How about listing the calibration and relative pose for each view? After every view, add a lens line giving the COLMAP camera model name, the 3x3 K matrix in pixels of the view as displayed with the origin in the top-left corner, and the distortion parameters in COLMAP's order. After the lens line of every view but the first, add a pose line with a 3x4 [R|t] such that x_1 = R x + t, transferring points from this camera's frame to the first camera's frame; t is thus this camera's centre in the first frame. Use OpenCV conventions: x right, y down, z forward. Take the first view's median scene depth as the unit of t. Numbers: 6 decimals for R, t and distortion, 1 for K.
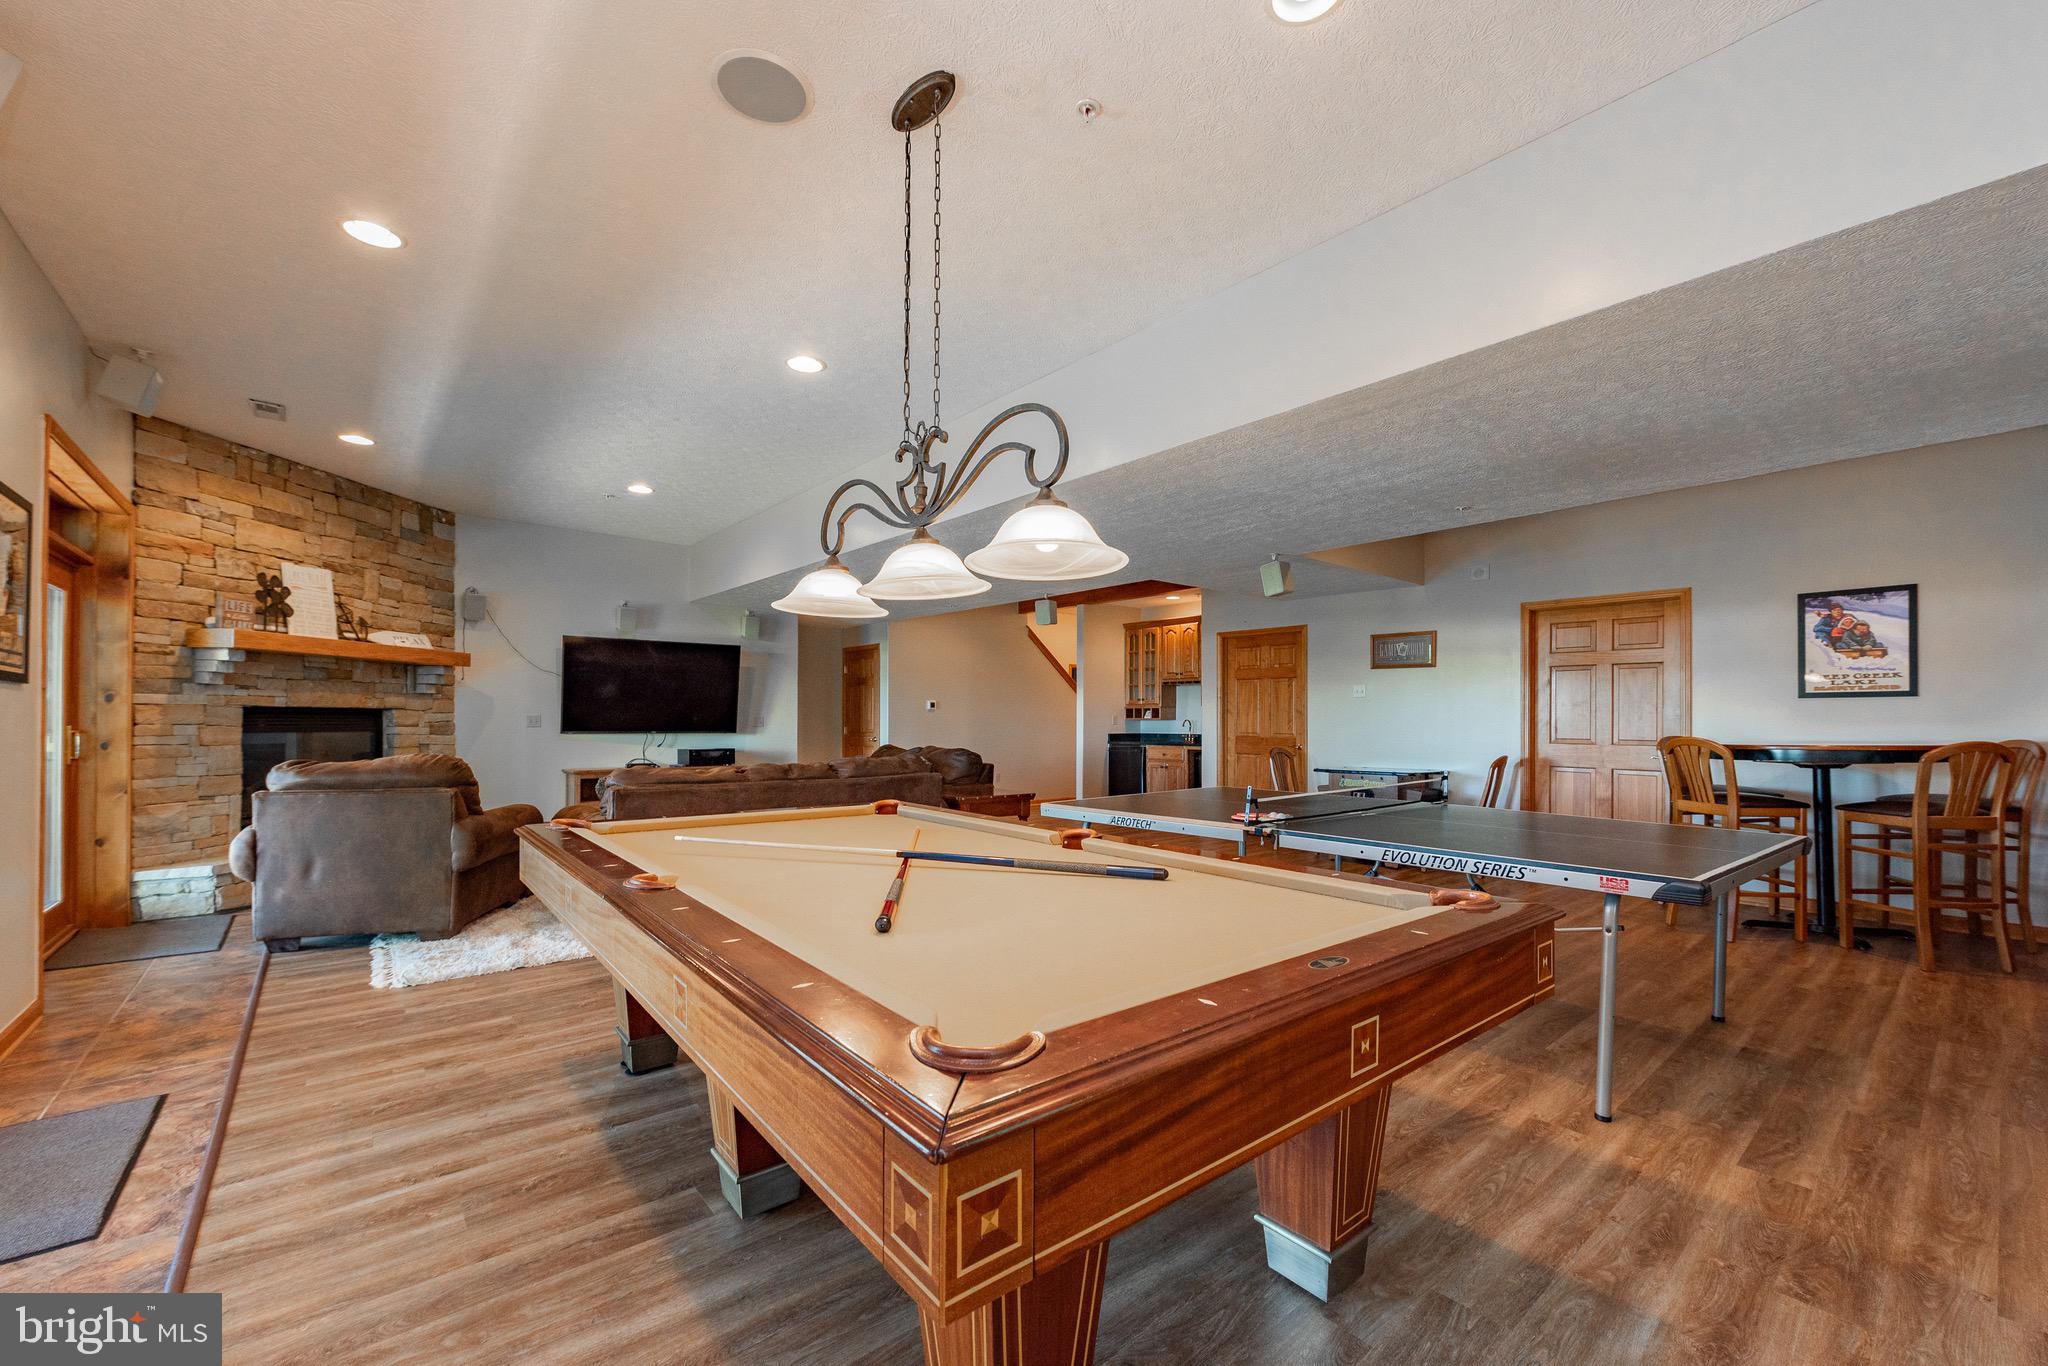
lens RADIAL K [[814.5, 0, 1023.0], [0, 814.5, 725.0], [0, 0, 1]] dist [0.002548, -0.000034]
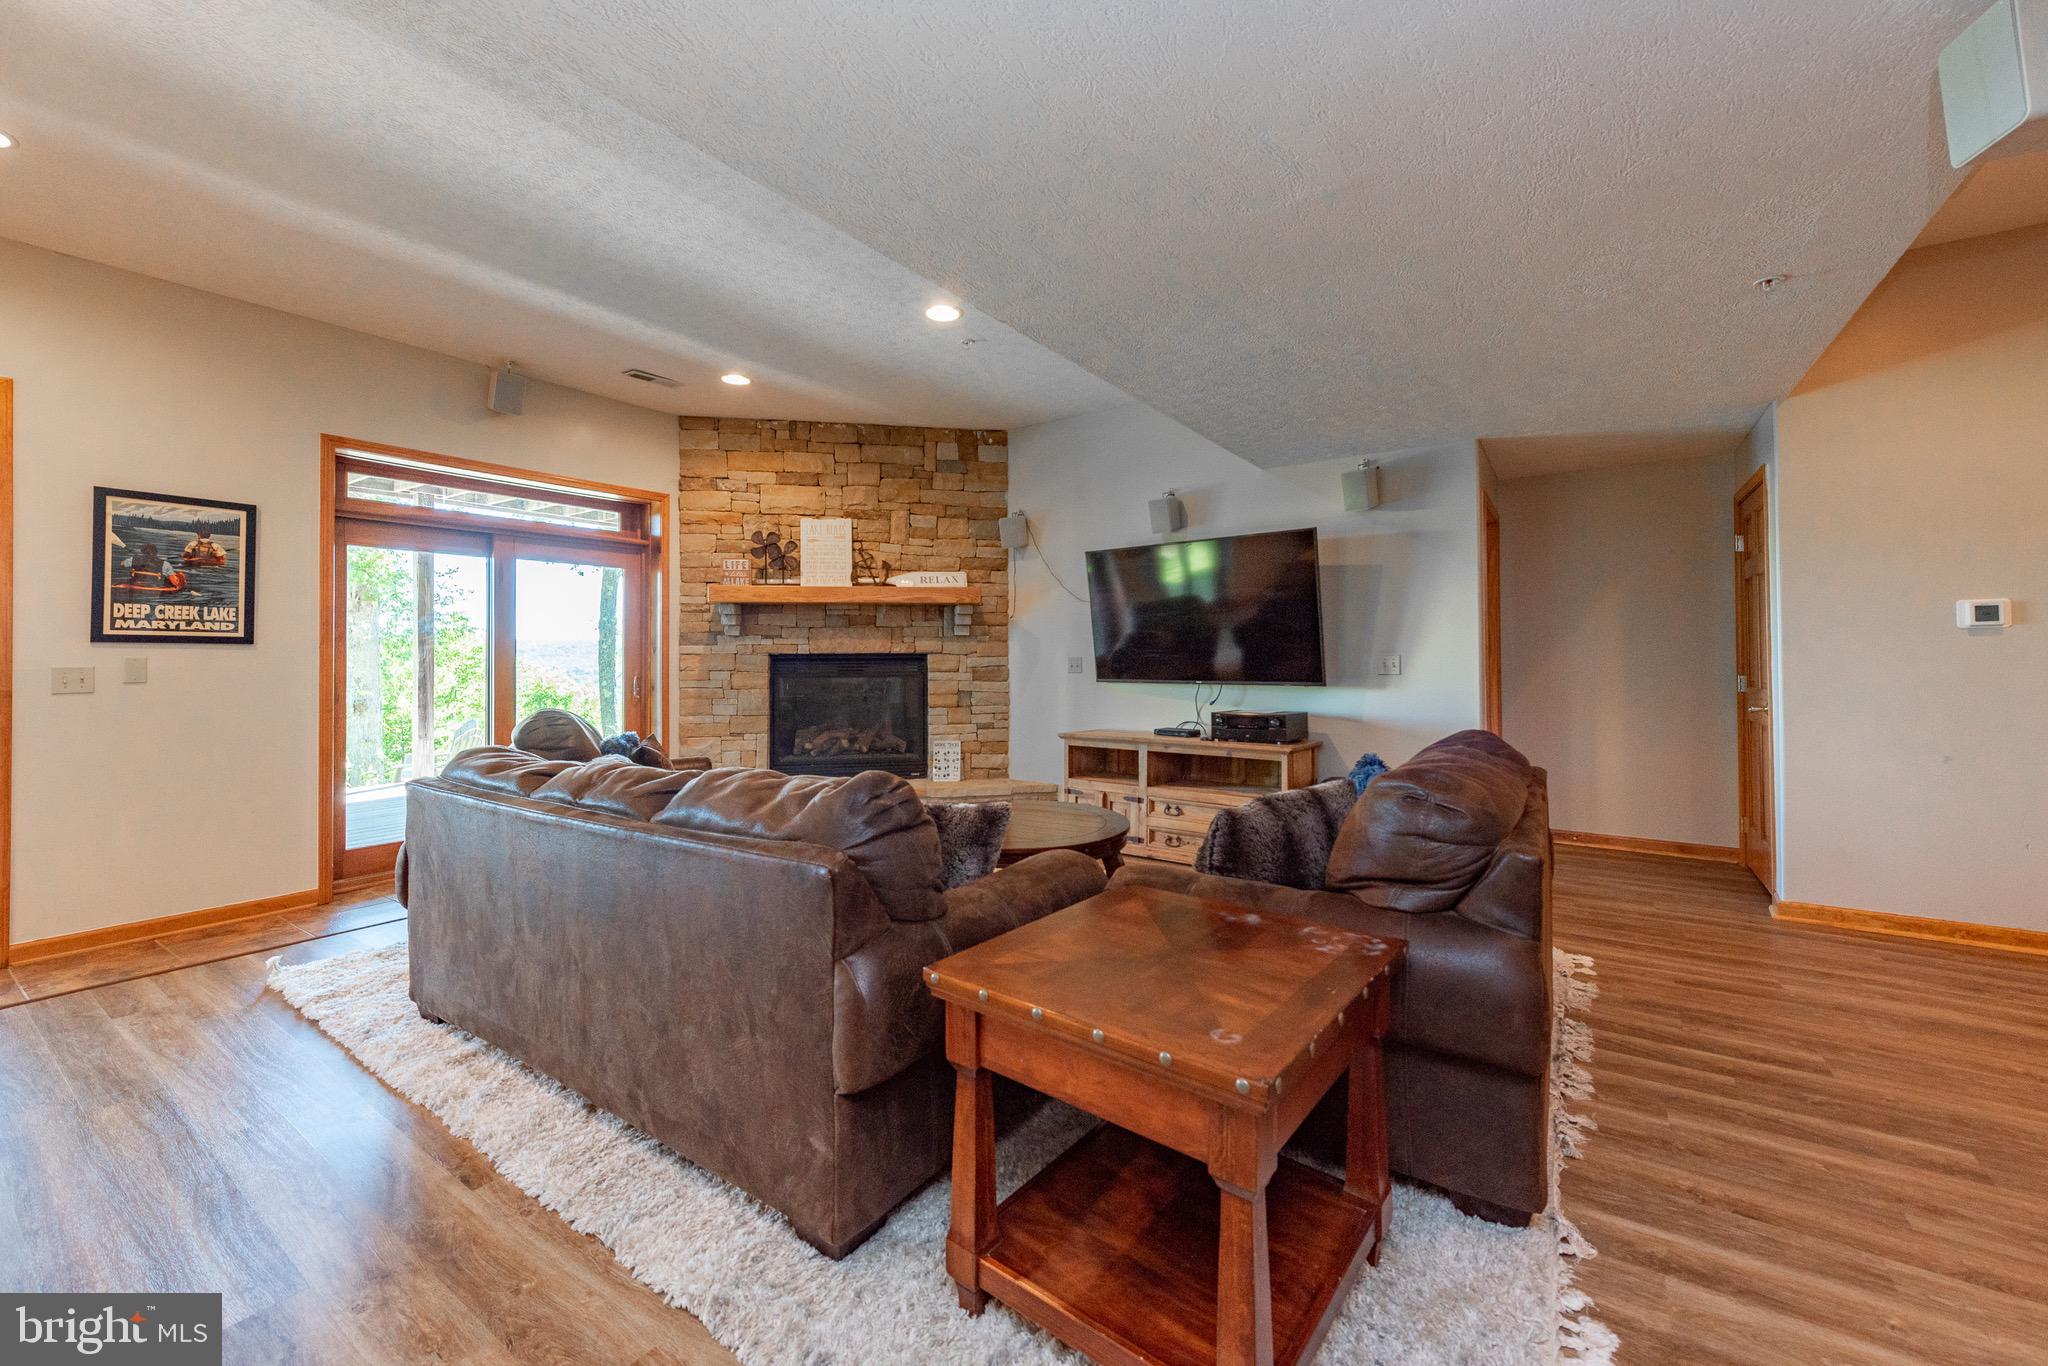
lens RADIAL K [[790.4, 0, 1019.8], [0, 790.4, 650.8], [0, 0, 1]] dist [-0.013178, -0.000237]
pose [[0.269690, -0.018645, -0.962767, 0.173098], [0.001903, 0.999821, -0.018829, -0.006914], [0.962945, 0.003246, 0.269677, 1.074260]]
